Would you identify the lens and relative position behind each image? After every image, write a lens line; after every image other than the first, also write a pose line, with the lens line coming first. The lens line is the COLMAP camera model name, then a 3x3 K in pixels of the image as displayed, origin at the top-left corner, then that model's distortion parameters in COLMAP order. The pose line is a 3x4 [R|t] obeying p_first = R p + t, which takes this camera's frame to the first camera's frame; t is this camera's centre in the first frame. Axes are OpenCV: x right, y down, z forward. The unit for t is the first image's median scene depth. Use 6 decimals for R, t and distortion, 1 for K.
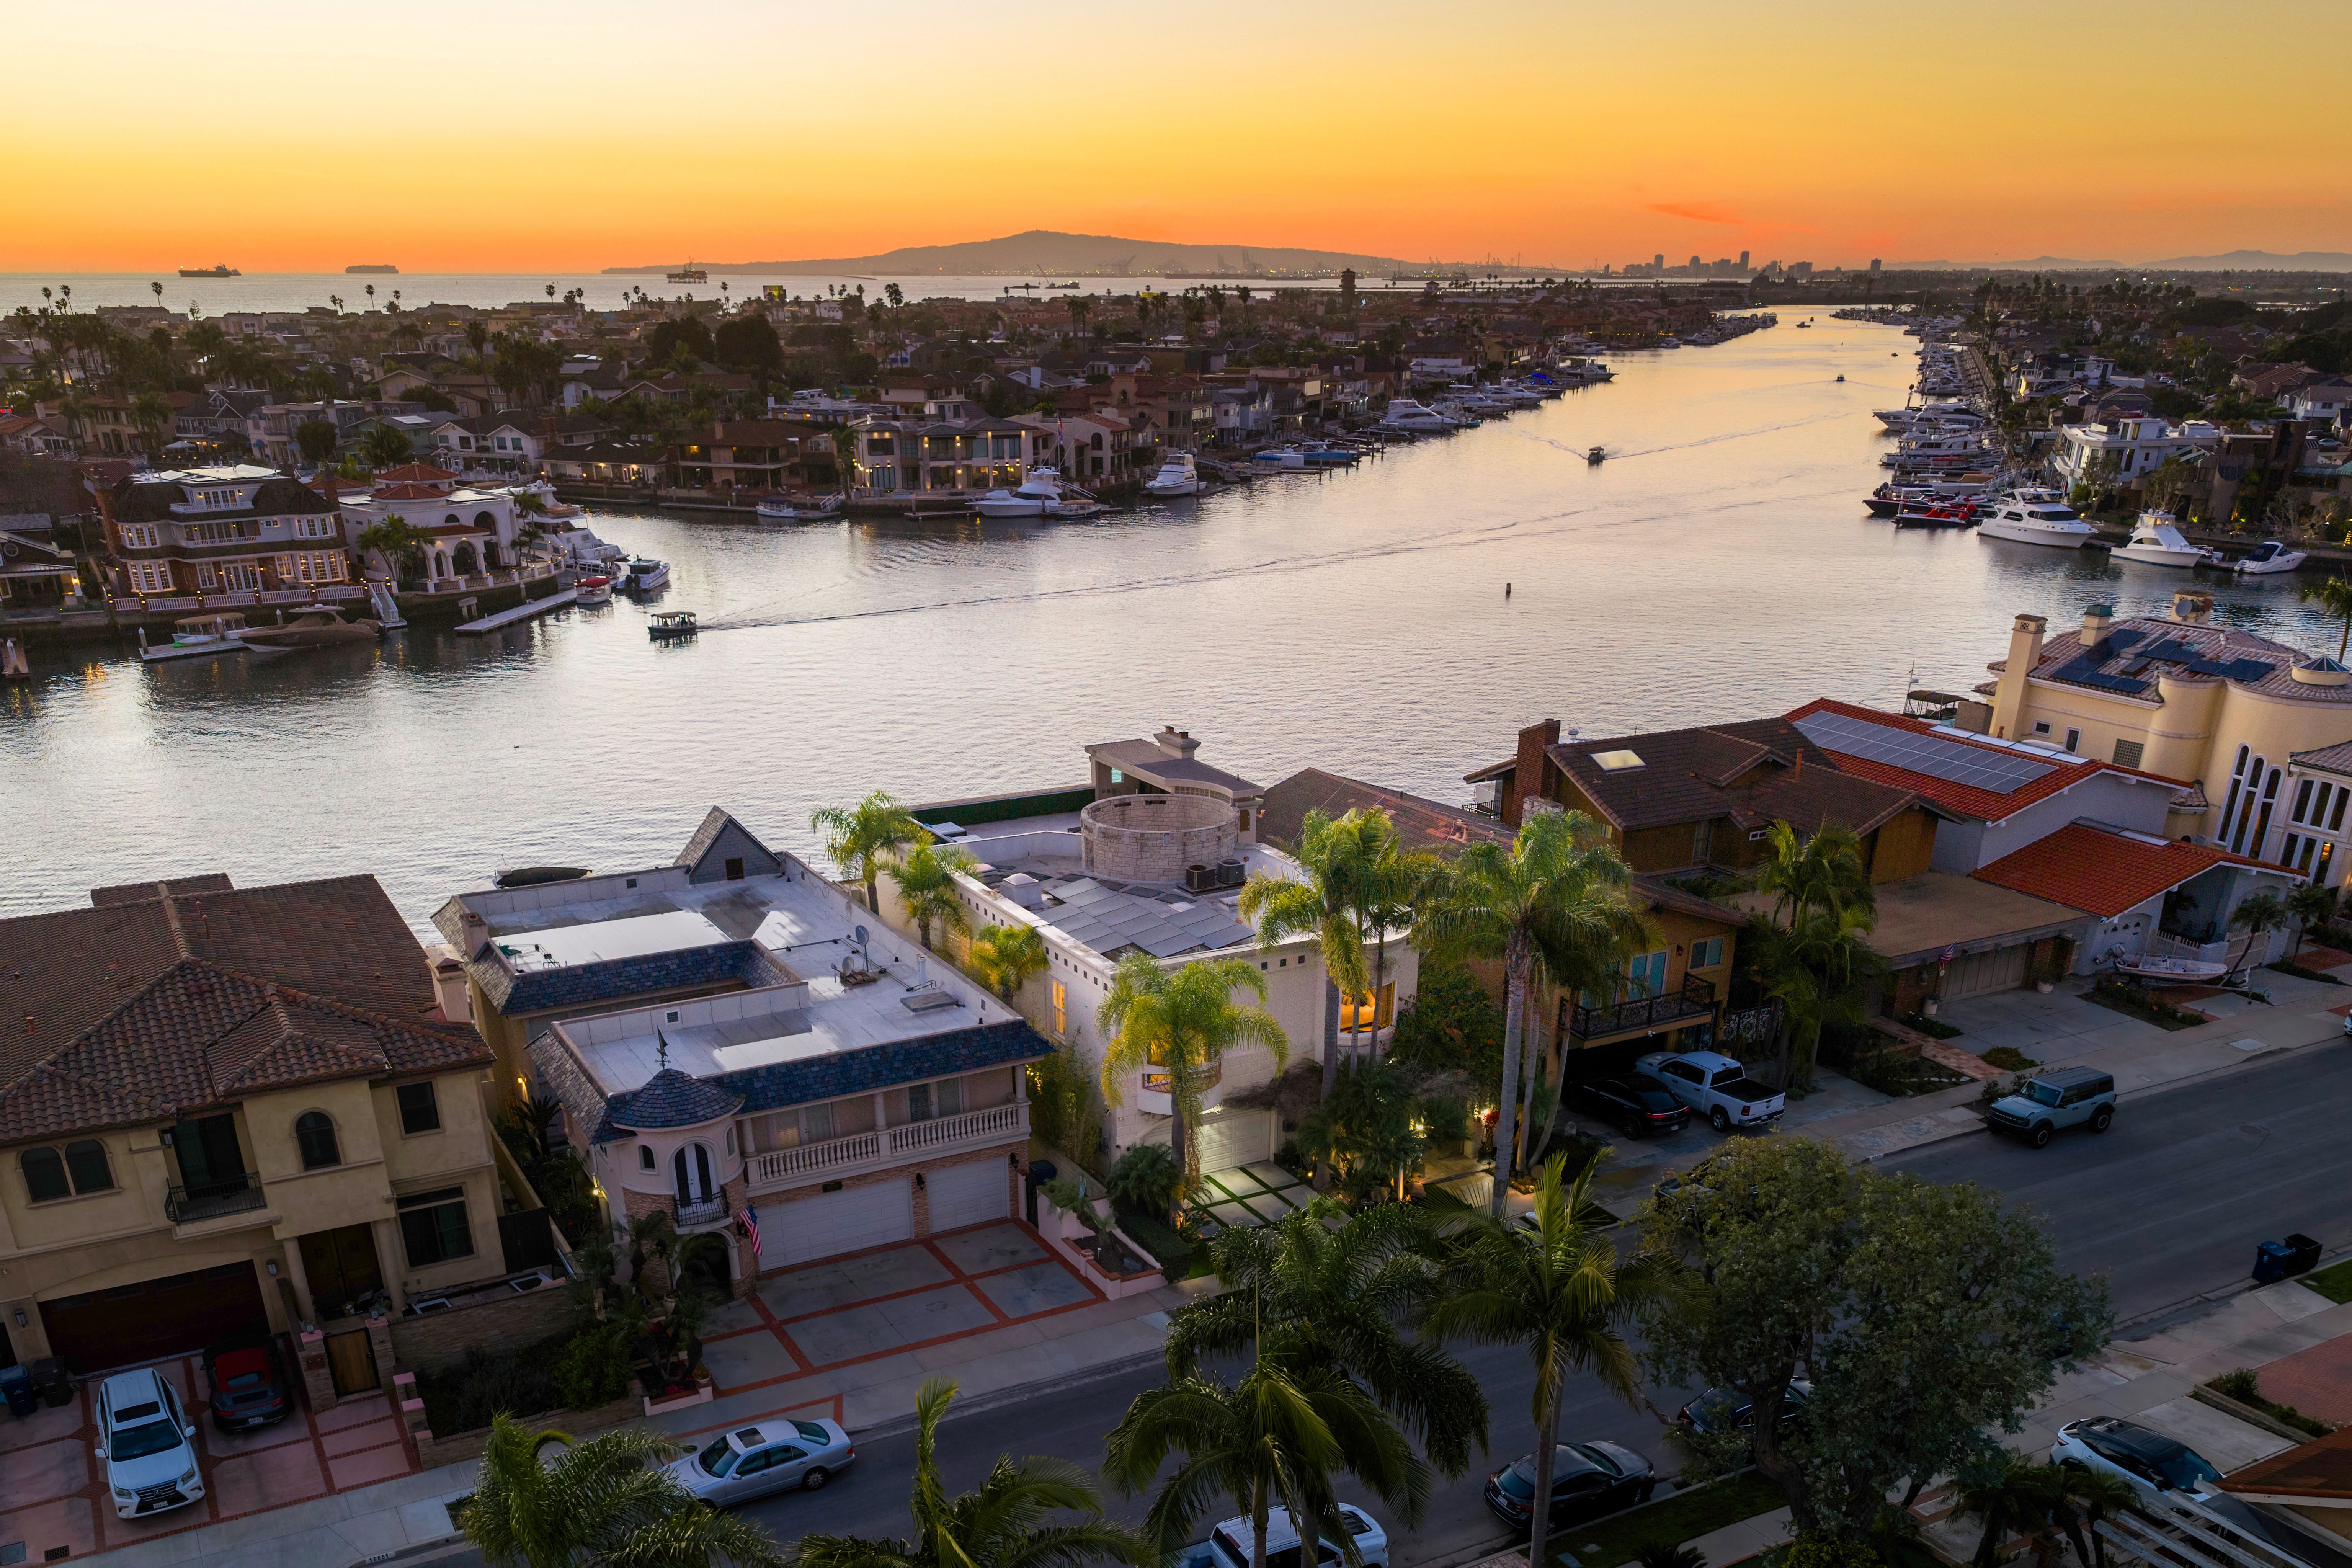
lens RADIAL K [[1952.5, 0, 1179.4], [0, 1952.5, 1273.6], [0, 0, 1]] dist [0.006860, -0.007791]
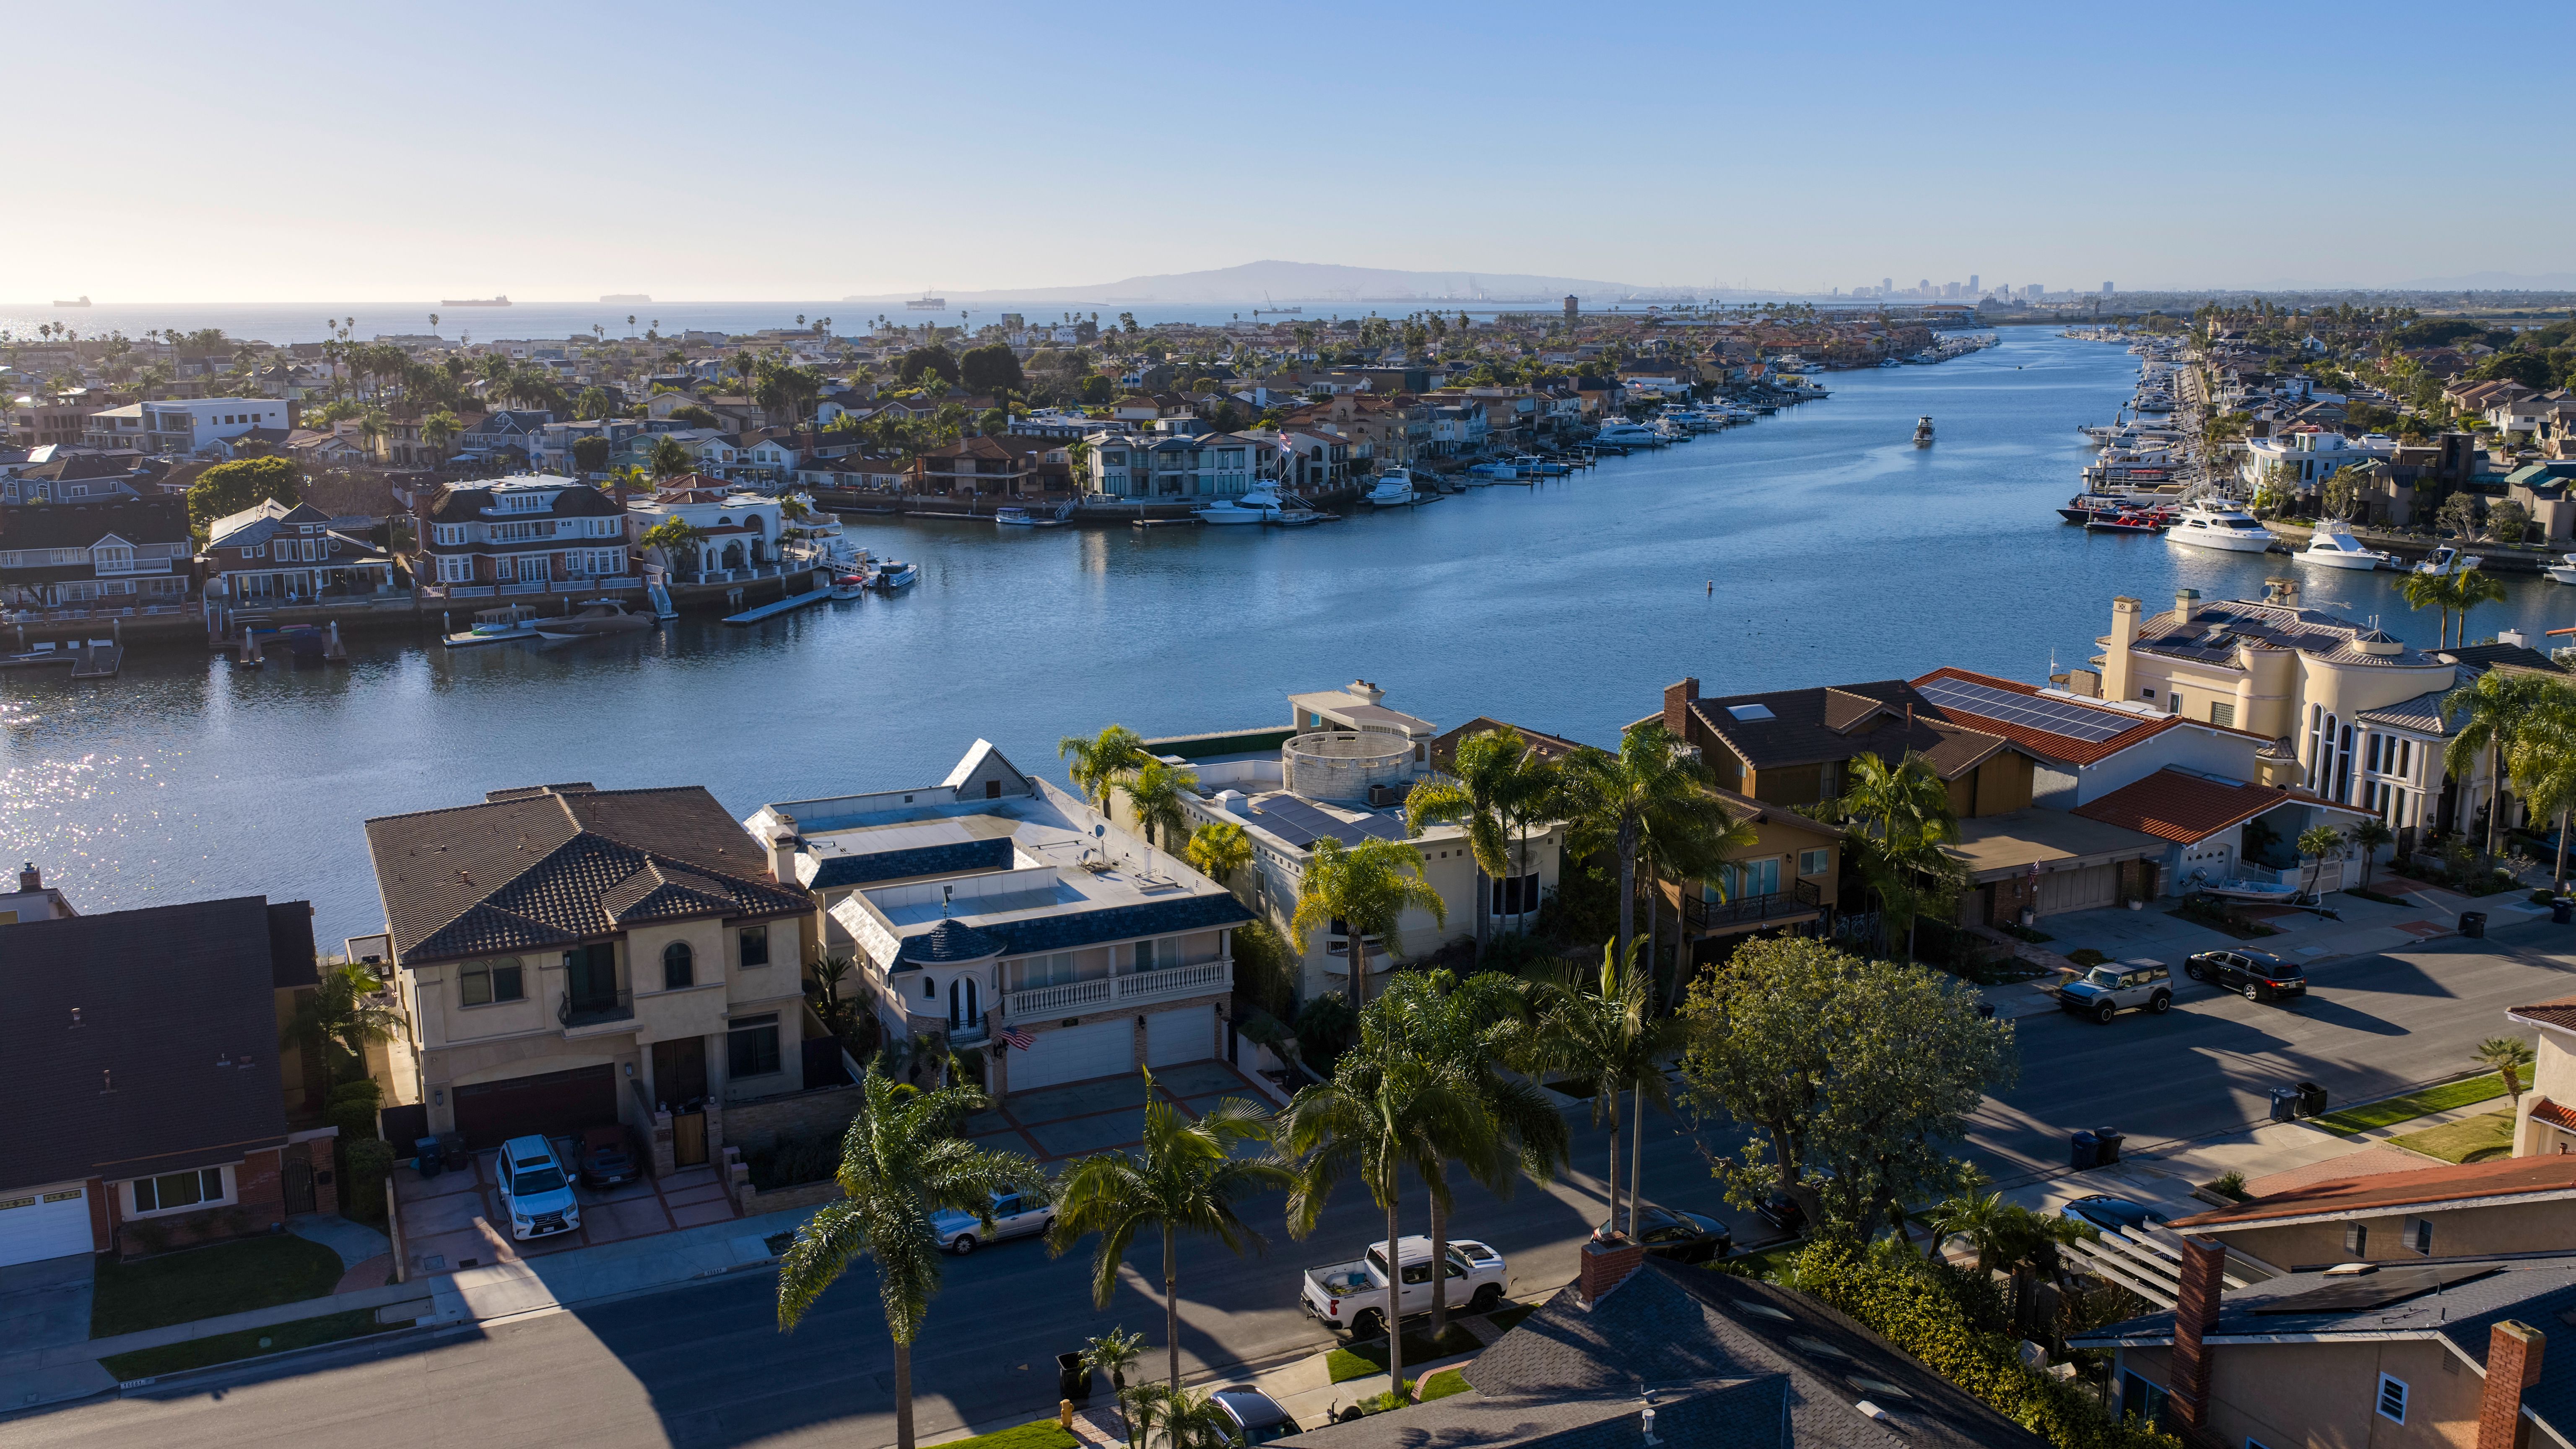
lens RADIAL K [[2133.3, 0, 1288.0], [0, 2133.3, 724.5], [0, 0, 1]] dist [0.003556, 0.000362]
pose [[0.998481, 0.005841, -0.054779, 0.017650], [-0.020523, 0.962224, -0.271485, 0.078952], [0.051124, 0.272197, 0.960882, -0.191042]]
